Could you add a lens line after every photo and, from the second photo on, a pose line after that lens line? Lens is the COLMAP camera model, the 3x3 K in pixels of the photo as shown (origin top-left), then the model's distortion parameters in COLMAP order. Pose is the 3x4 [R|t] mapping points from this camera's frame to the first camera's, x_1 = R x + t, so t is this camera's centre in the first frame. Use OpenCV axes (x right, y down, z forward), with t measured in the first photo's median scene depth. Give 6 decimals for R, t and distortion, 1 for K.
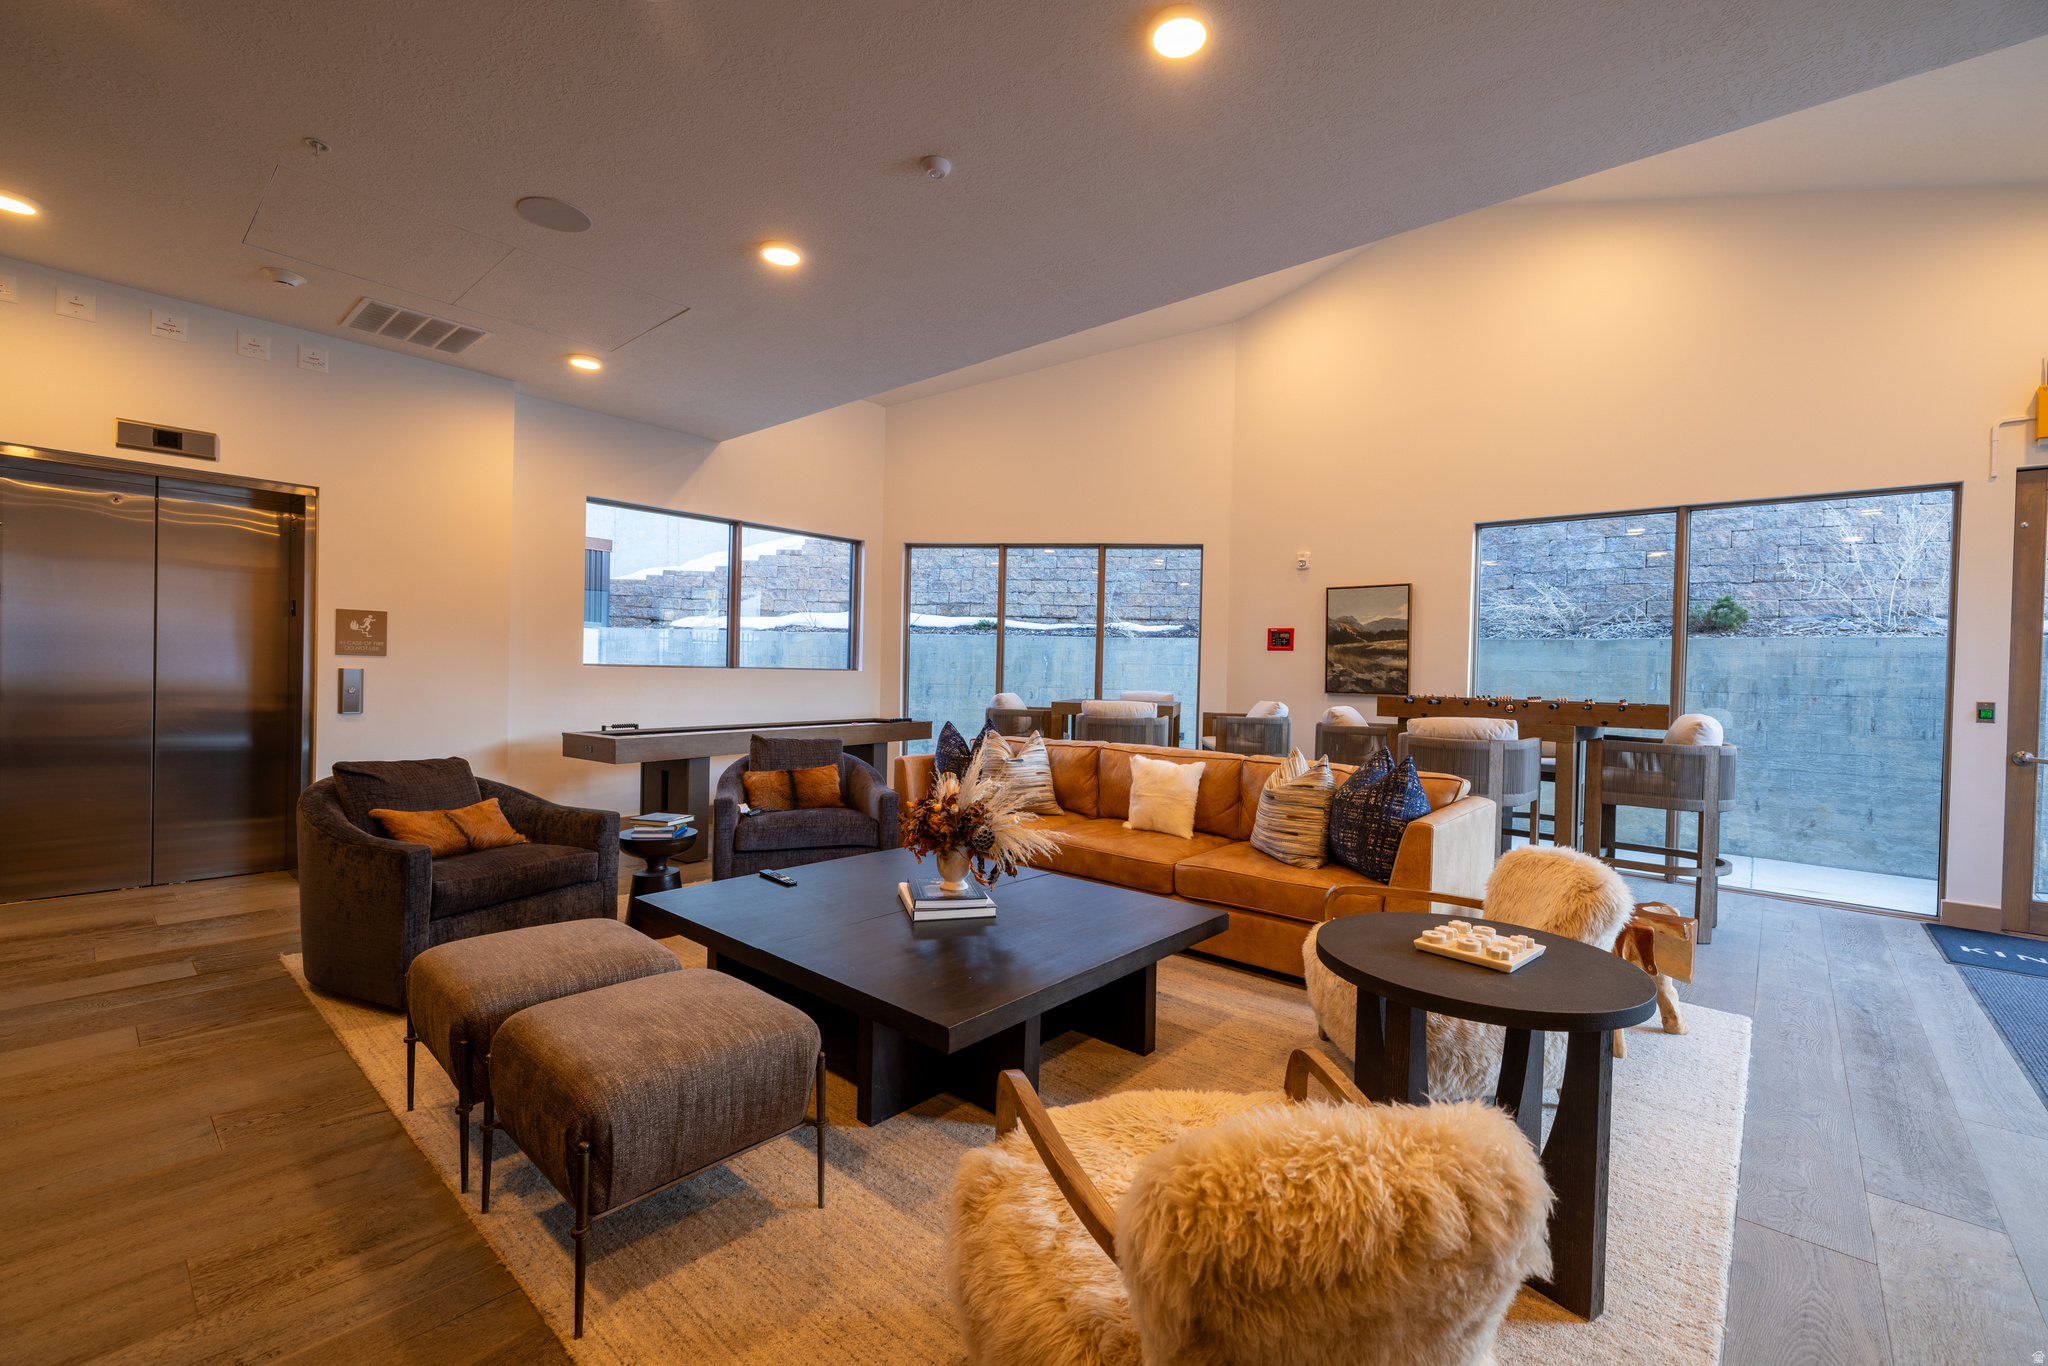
lens RADIAL K [[855.3, 0, 1033.1], [0, 855.3, 677.9], [0, 0, 1]] dist [0.001757, 0.000547]
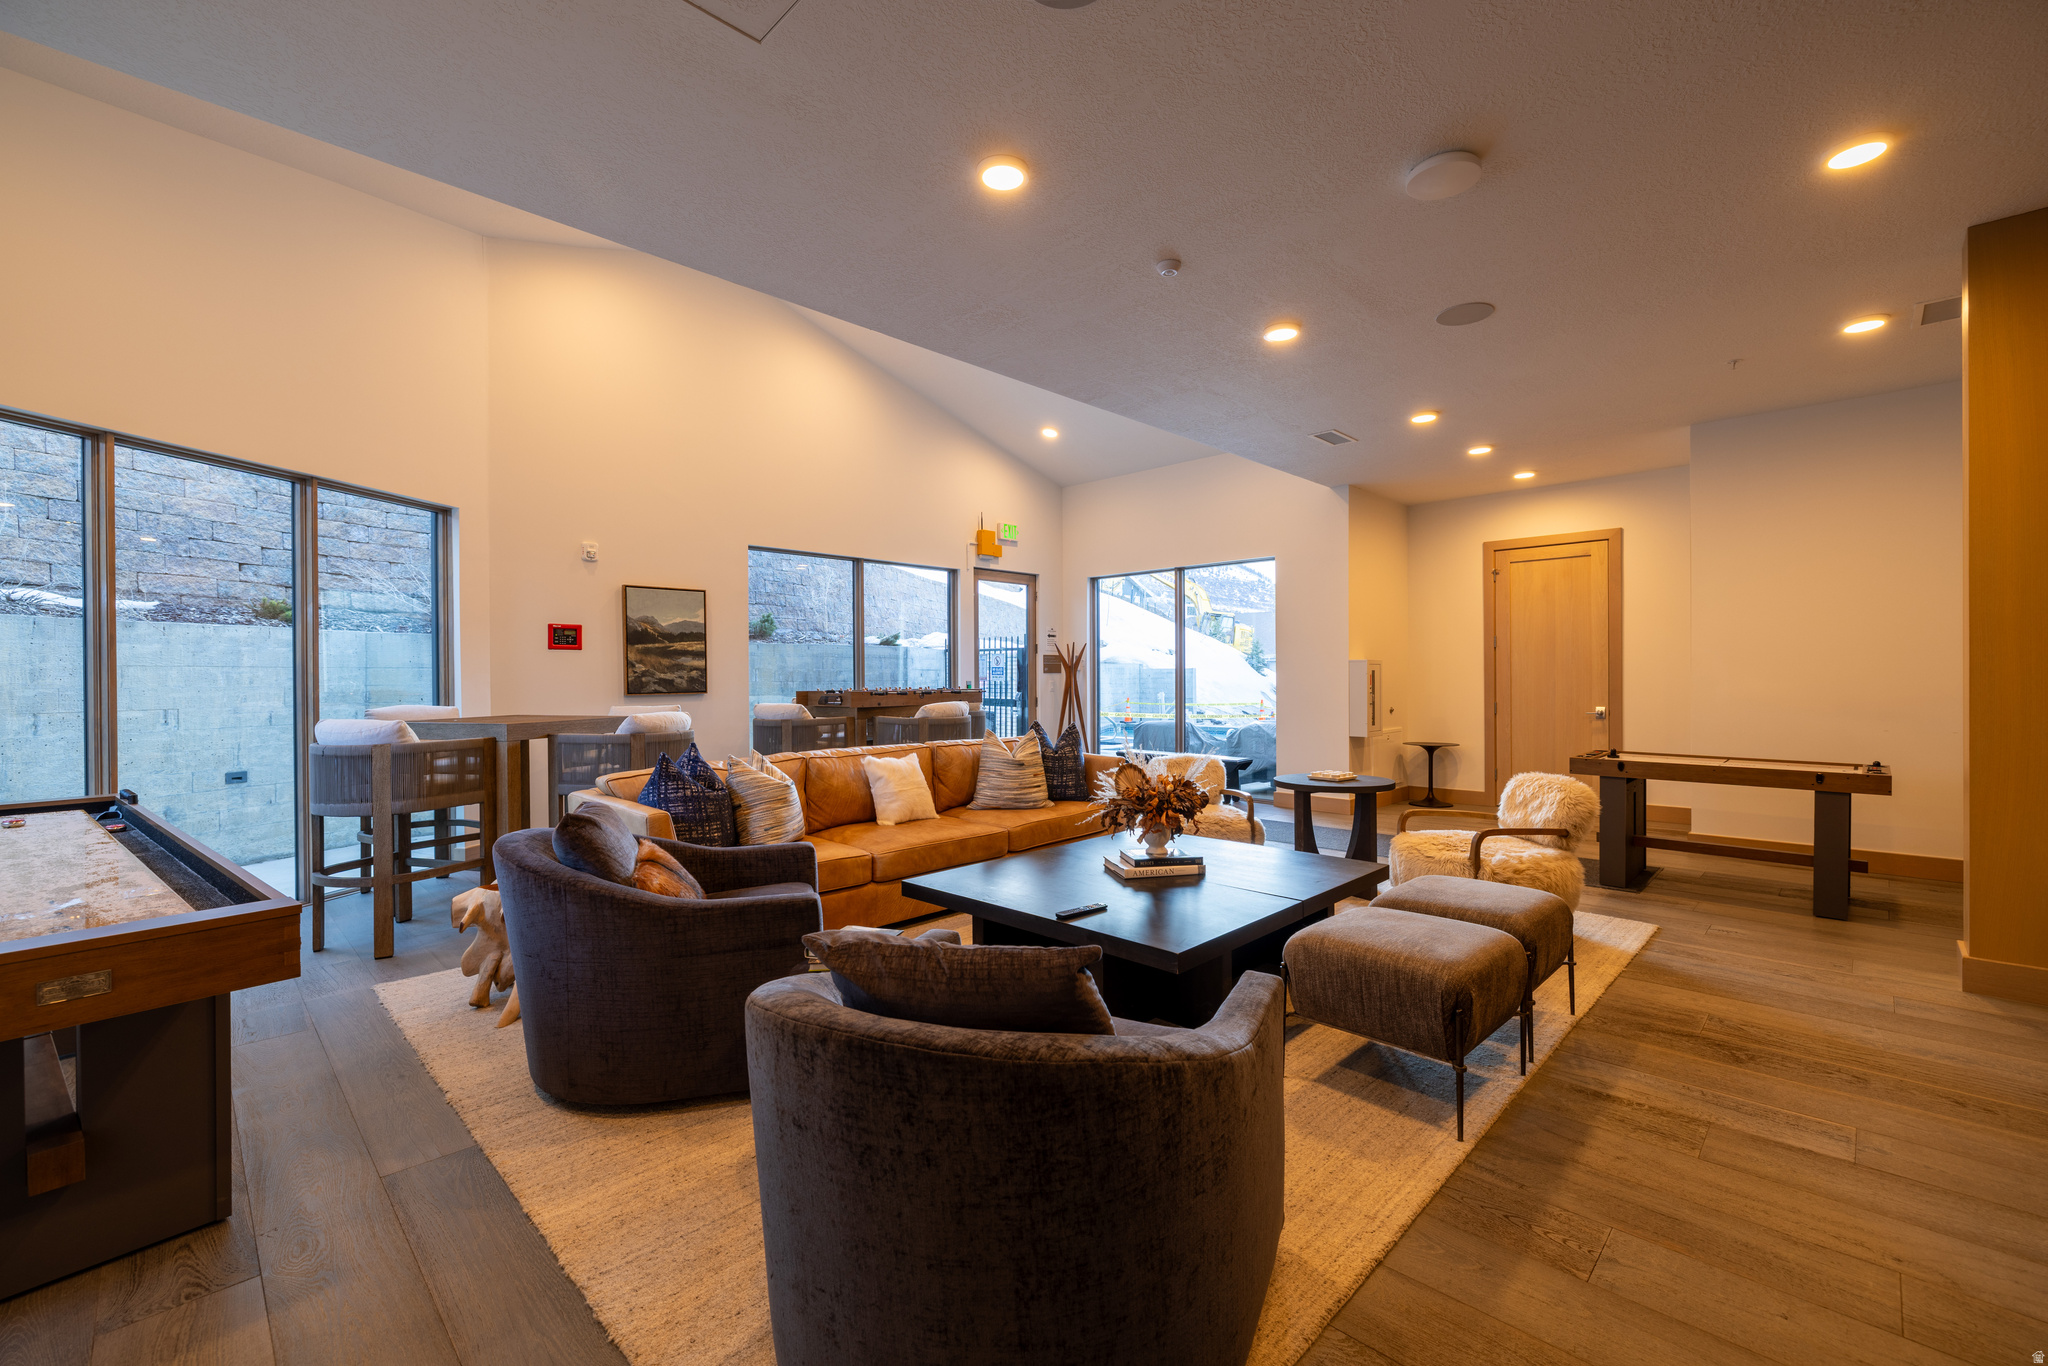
lens RADIAL K [[855.3, 0, 1033.1], [0, 855.3, 677.9], [0, 0, 1]] dist [0.001757, 0.000547]
pose [[0.056483, -0.026048, 0.998064, -0.610115], [0.015980, 0.999555, 0.025182, -0.018748], [-0.998276, 0.014526, 0.056874, 0.506771]]
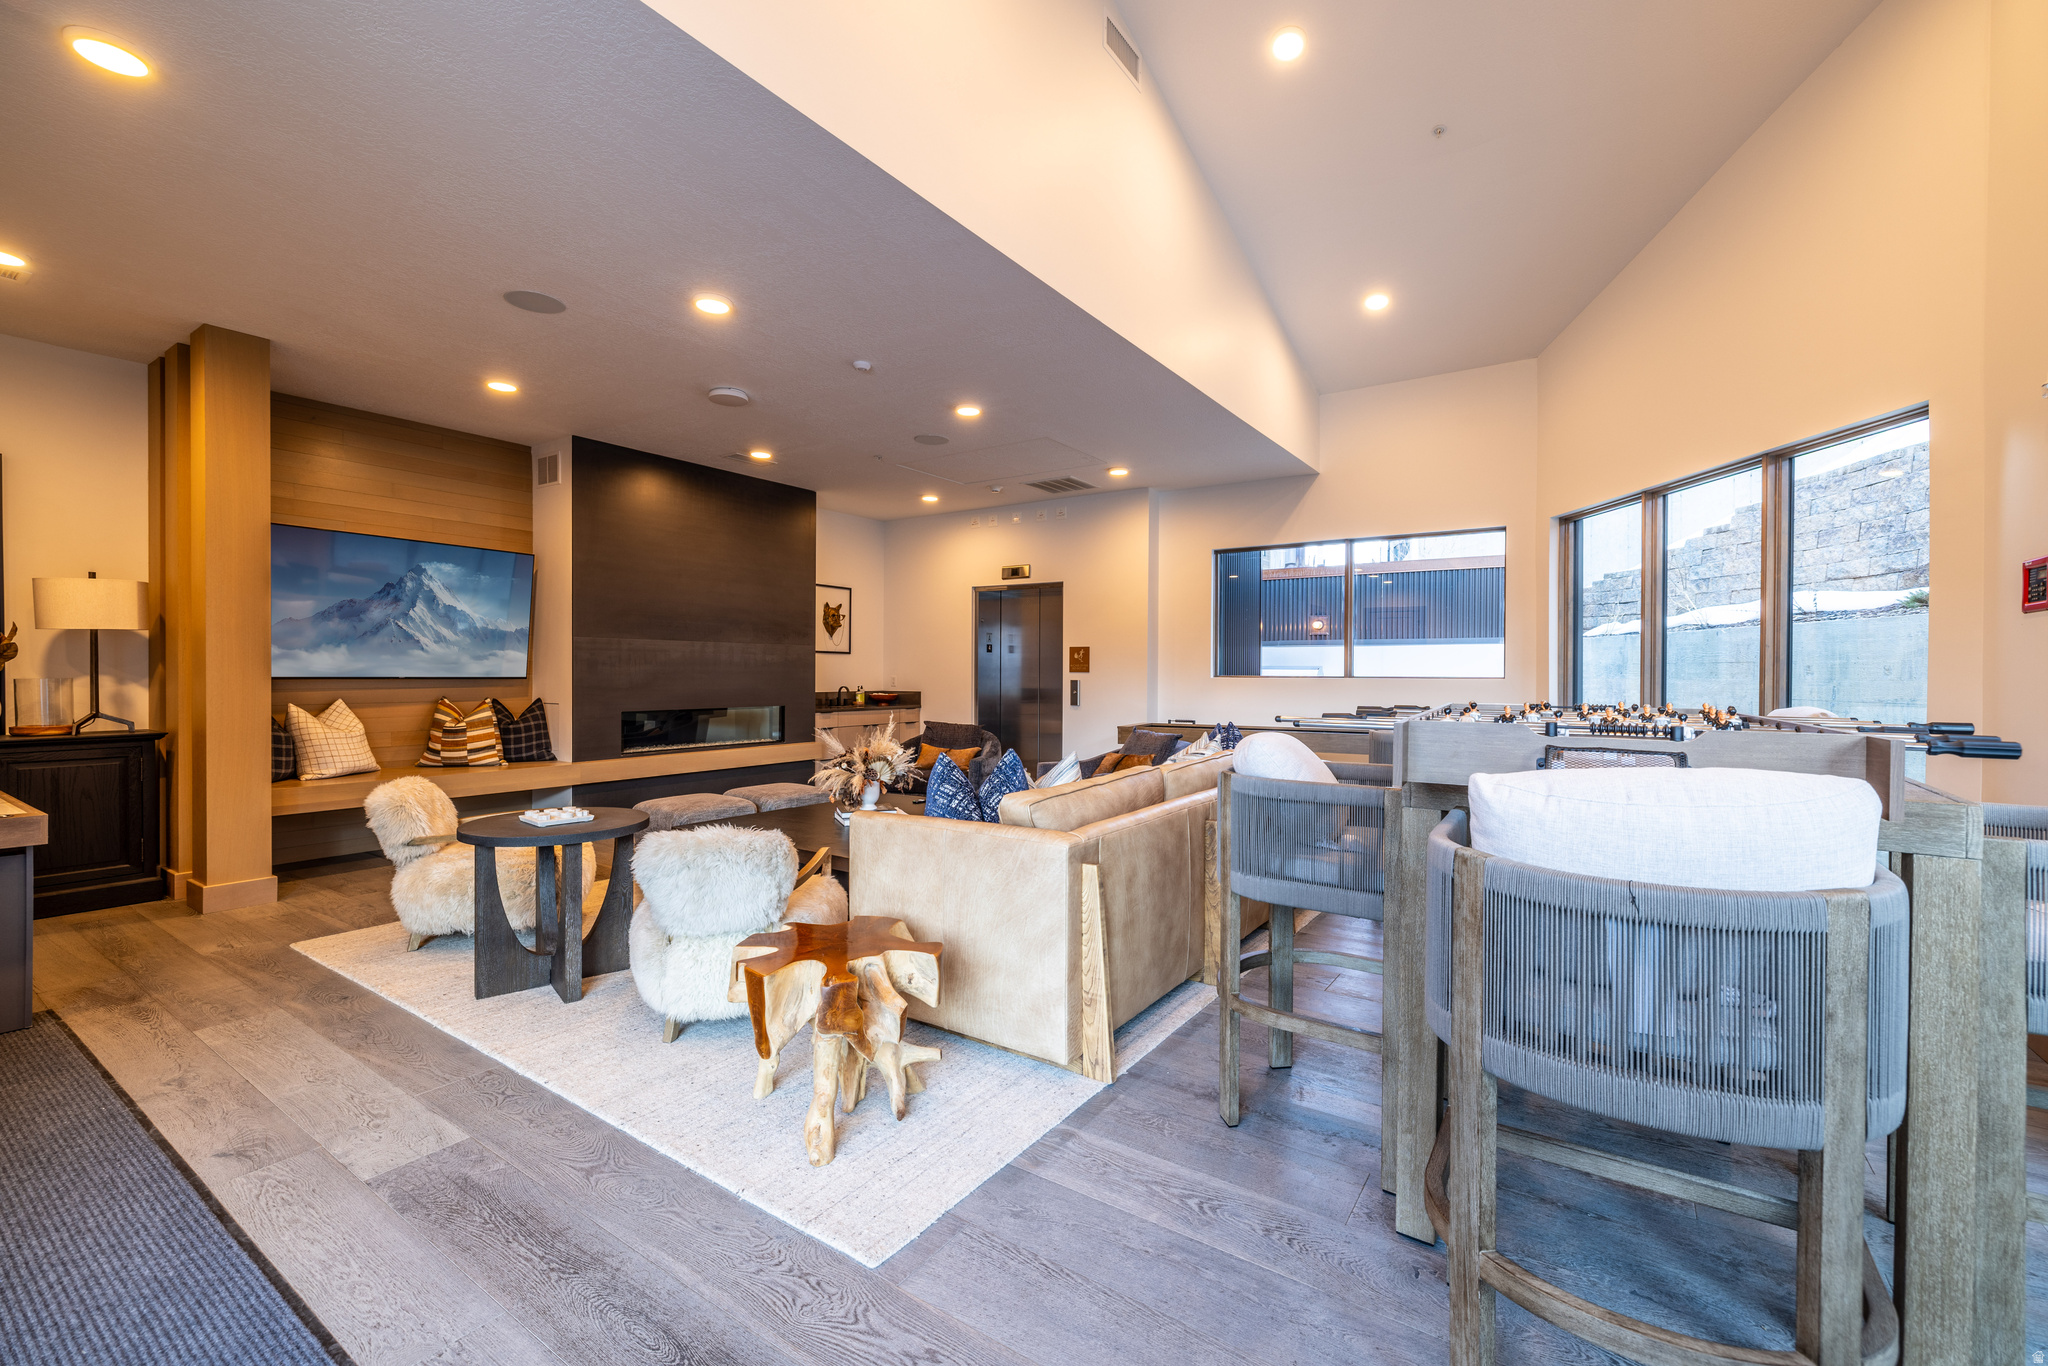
lens RADIAL K [[855.3, 0, 1033.1], [0, 855.3, 677.9], [0, 0, 1]] dist [0.001757, 0.000547]
pose [[0.119714, -0.017563, -0.992653, 0.692291], [-0.011107, 0.999757, -0.019028, 0.014160], [0.992746, 0.013304, 0.119490, 0.509158]]
